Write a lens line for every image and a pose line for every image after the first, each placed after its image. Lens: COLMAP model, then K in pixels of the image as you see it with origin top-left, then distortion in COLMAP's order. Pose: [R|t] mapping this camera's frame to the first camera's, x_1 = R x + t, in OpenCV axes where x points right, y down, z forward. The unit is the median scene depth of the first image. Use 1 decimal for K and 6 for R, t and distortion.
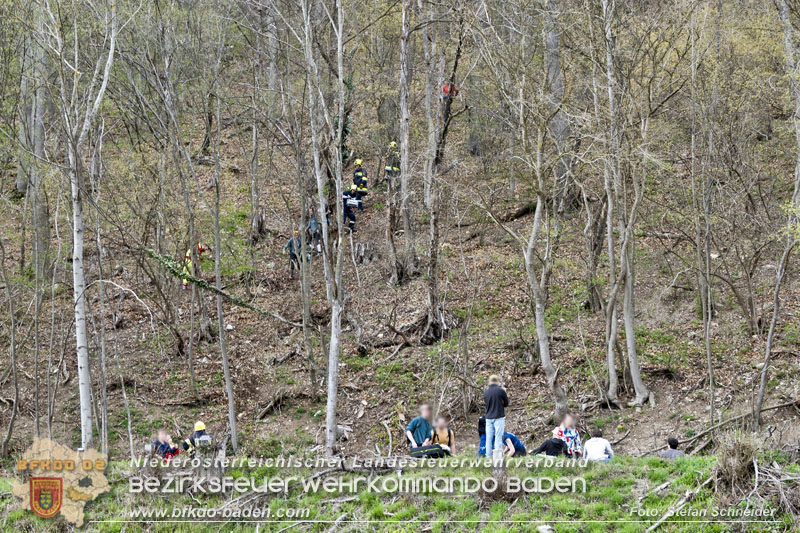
lens RADIAL K [[1495.1, 0, 399.0], [0, 1495.1, 266.7], [0, 0, 1]] dist [0.138619, 0.000000]
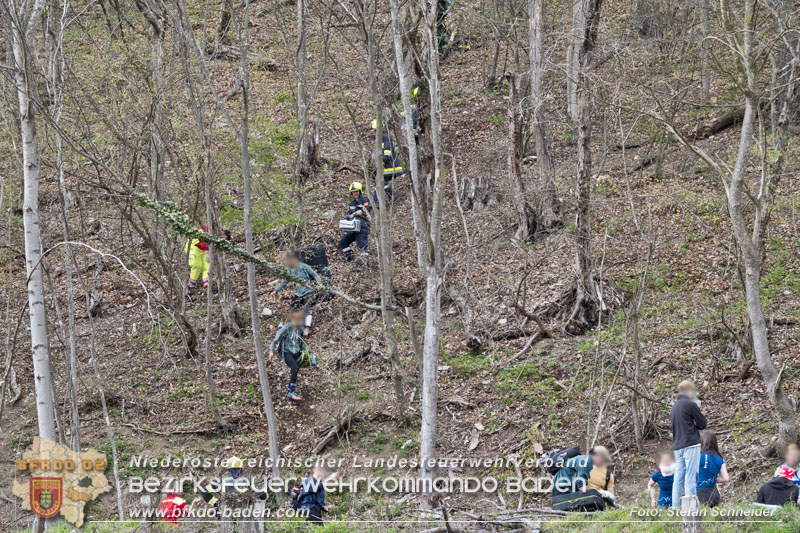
lens RADIAL K [[3271.9, 0, 401.9], [0, 3271.9, 266.4], [0, 0, 1]] dist [0.115728, 0.000000]
pose [[0.999391, -0.016385, -0.030824, -0.011854], [0.016987, 0.999668, 0.019369, -0.005393], [0.030496, -0.019880, 0.999337, -0.397912]]
